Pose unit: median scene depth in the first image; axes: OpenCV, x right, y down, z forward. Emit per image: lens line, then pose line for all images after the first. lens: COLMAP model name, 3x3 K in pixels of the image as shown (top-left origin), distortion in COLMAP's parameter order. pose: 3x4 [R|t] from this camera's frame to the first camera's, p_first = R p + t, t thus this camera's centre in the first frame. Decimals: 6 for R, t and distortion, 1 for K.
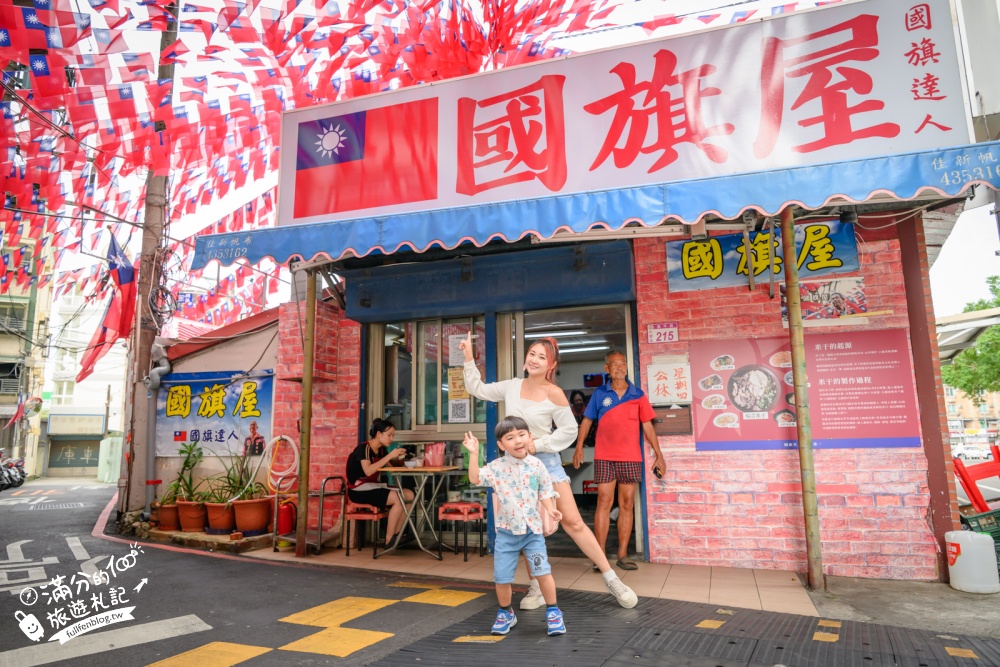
lens RADIAL K [[686.2, 0, 493.5], [0, 686.2, 335.0], [0, 0, 1]] dist [0.001209, -0.003662]
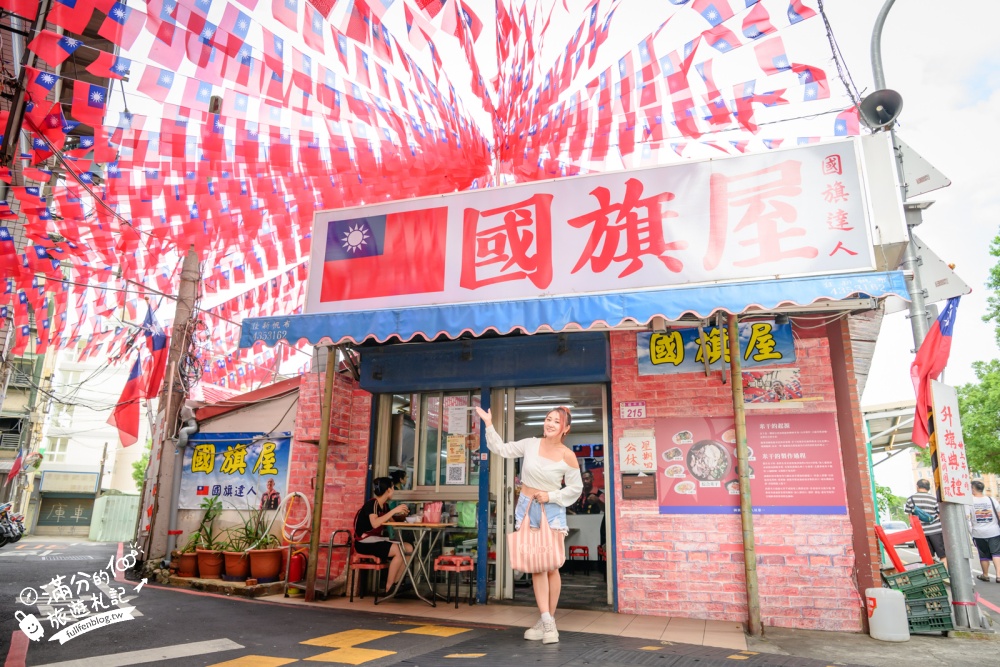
lens RADIAL K [[686.2, 0, 501.7], [0, 686.2, 330.7], [0, 0, 1]] dist [0.001209, -0.003662]
pose [[0.999480, 0.030569, 0.010278, 0.008269], [-0.029315, 0.993976, -0.105601, -0.007906], [-0.013445, 0.105245, 0.994355, -0.175661]]
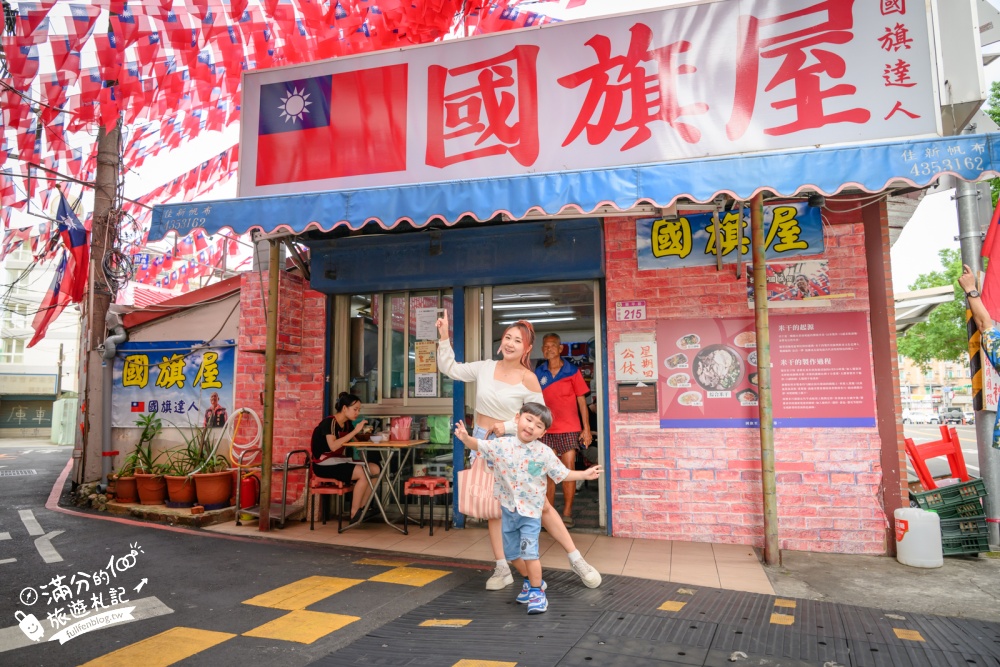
lens RADIAL K [[686.2, 0, 497.6], [0, 686.2, 334.9], [0, 0, 1]] dist [0.001209, -0.003662]
pose [[0.998327, 0.012402, 0.056470, -0.003954], [-0.015500, 0.998379, 0.054762, -0.020605], [-0.055700, -0.055546, 0.996901, 0.008994]]
